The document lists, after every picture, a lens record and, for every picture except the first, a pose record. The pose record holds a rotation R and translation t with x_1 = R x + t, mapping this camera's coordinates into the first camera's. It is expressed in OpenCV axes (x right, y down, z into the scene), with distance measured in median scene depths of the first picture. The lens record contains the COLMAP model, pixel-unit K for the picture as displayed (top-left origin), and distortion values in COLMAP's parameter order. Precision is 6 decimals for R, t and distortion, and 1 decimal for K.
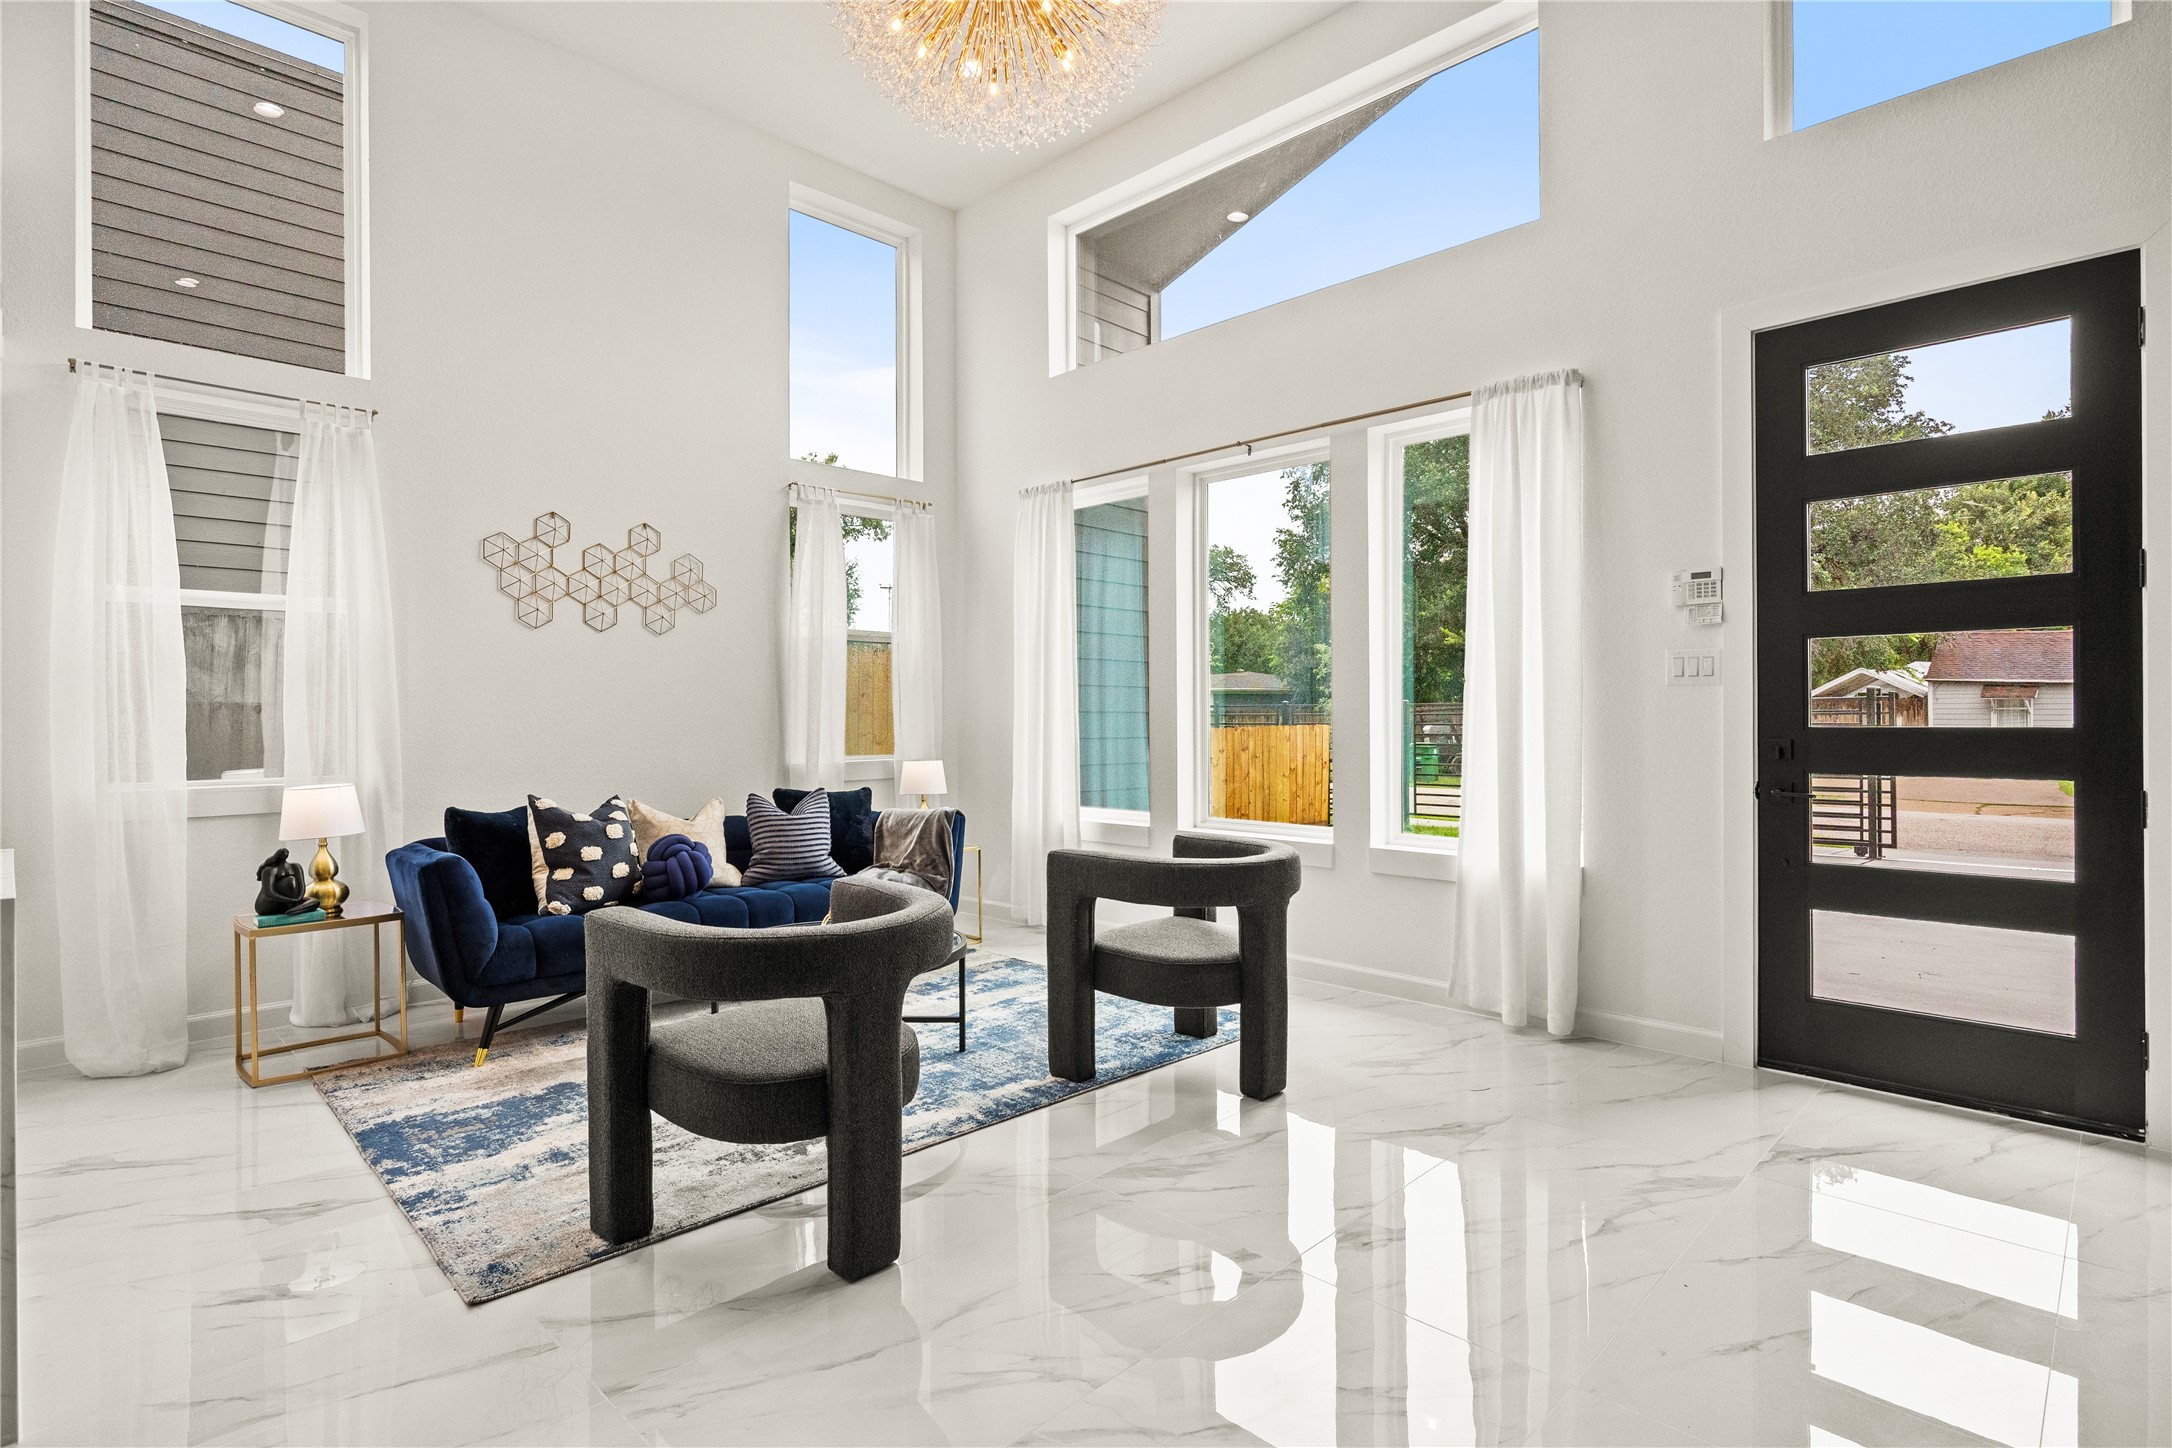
lens RADIAL K [[1072.0, 0, 1086.8], [0, 1072.0, 715.0], [0, 0, 1]] dist [0.001143, -0.000051]
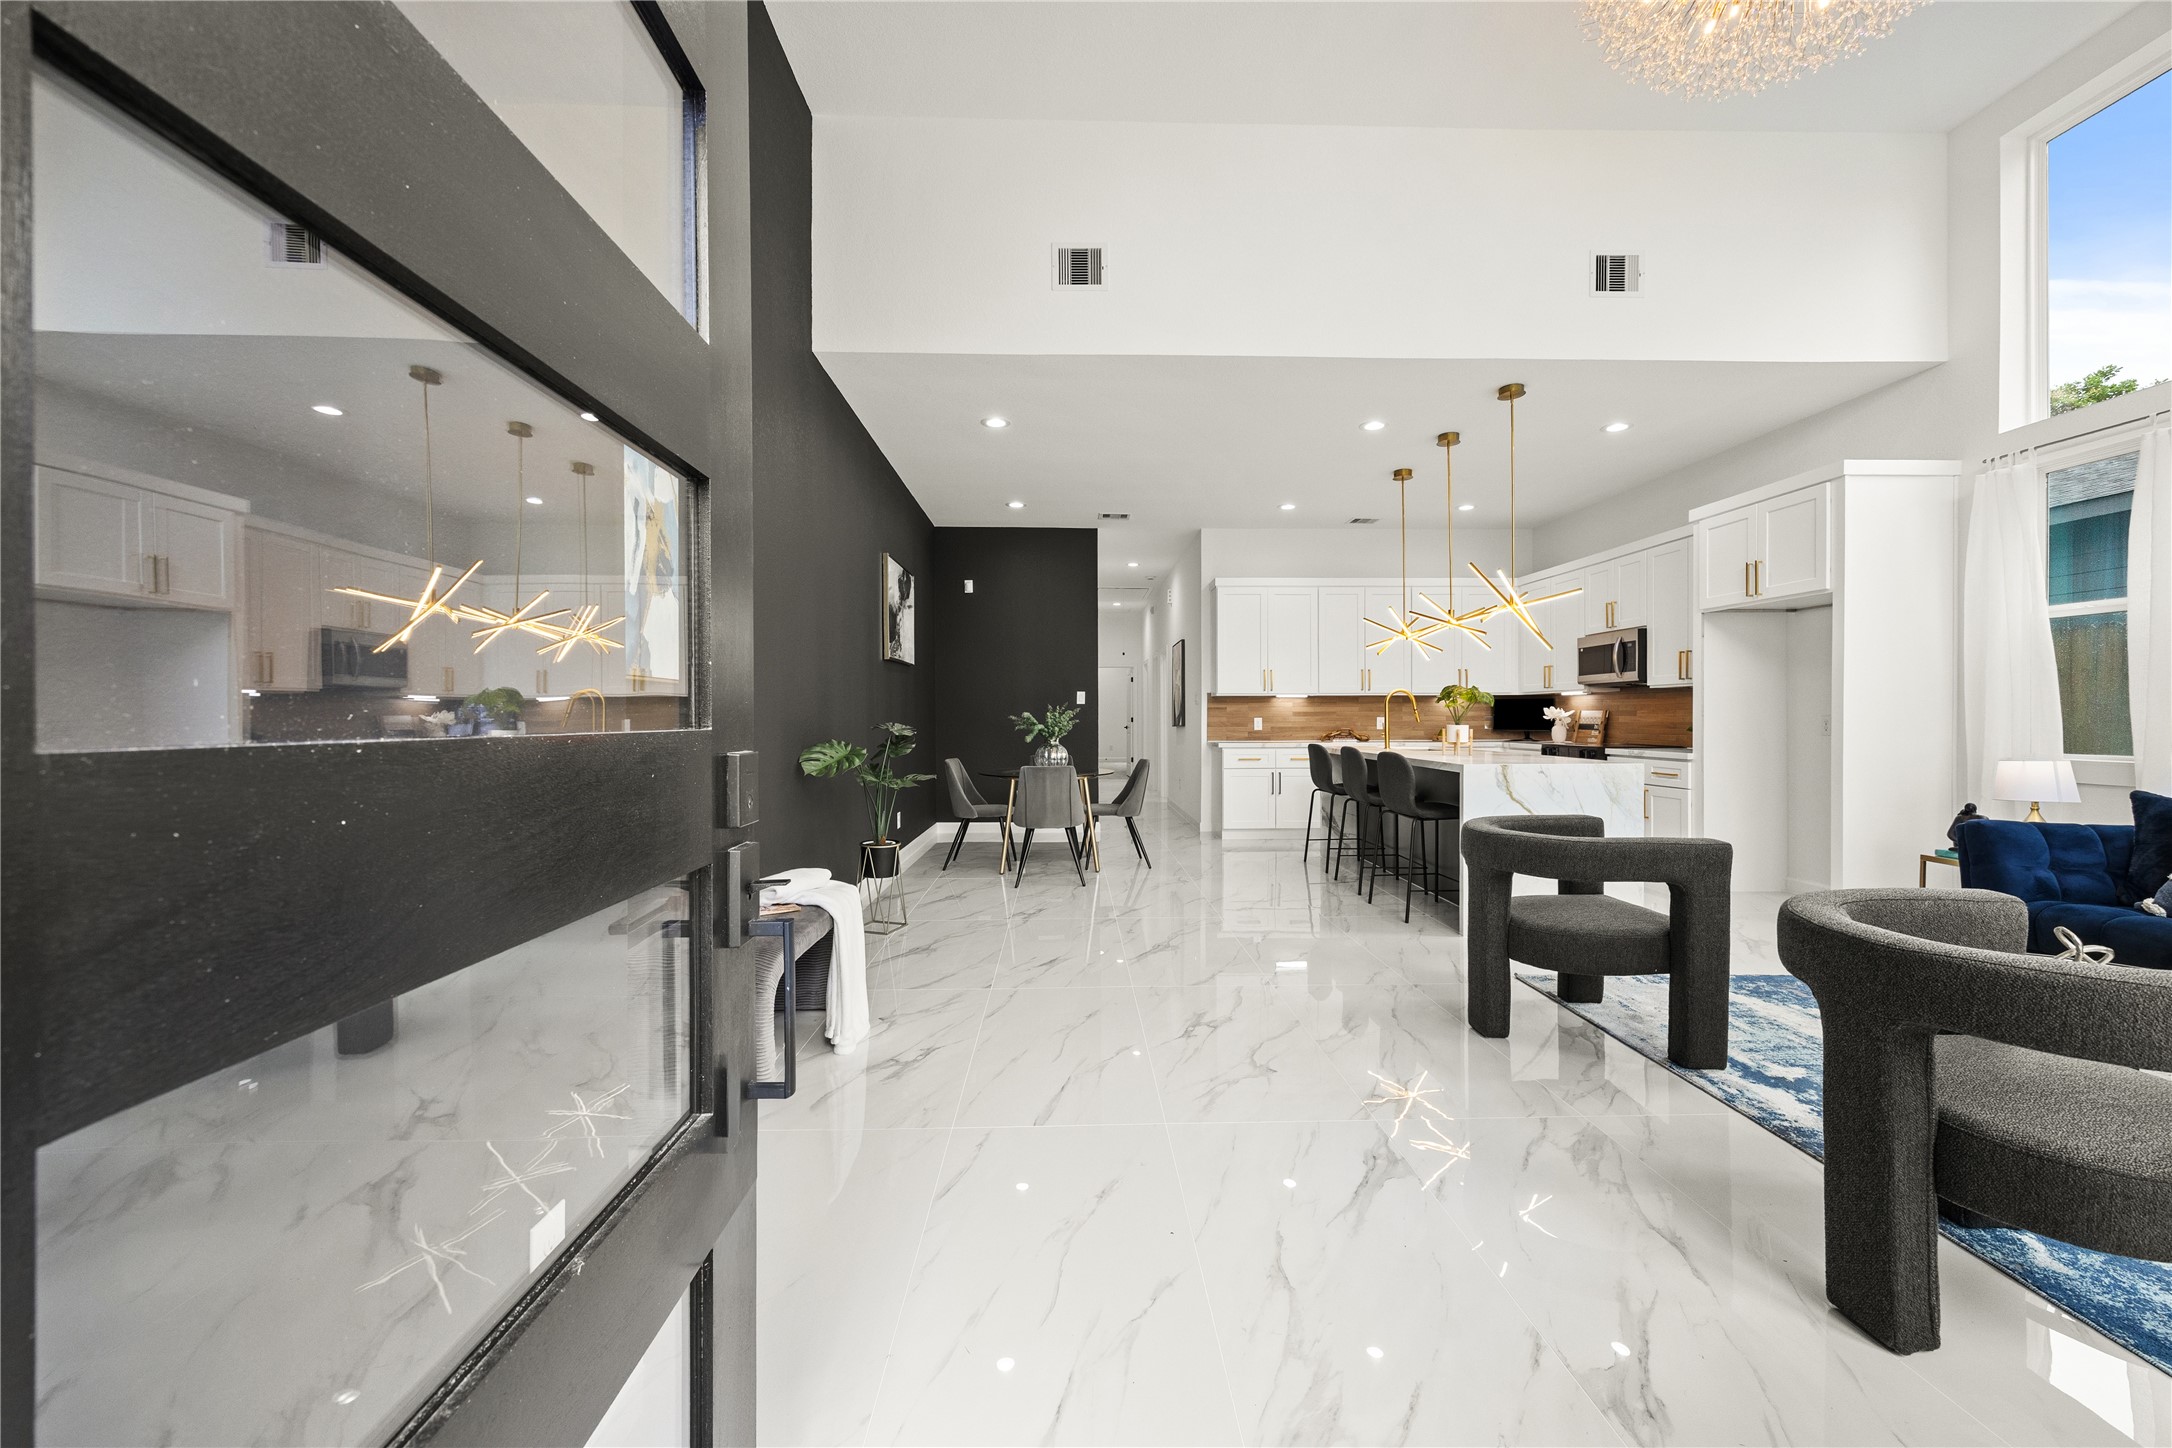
lens RADIAL K [[837.1, 0, 1087.8], [0, 837.1, 720.1], [0, 0, 1]] dist [0.002023, 0.000113]
pose [[-0.695489, 0.008629, -0.718485, 0.741925], [0.005387, 0.999962, 0.006795, 0.009381], [0.718517, 0.000855, -0.695509, 0.931920]]
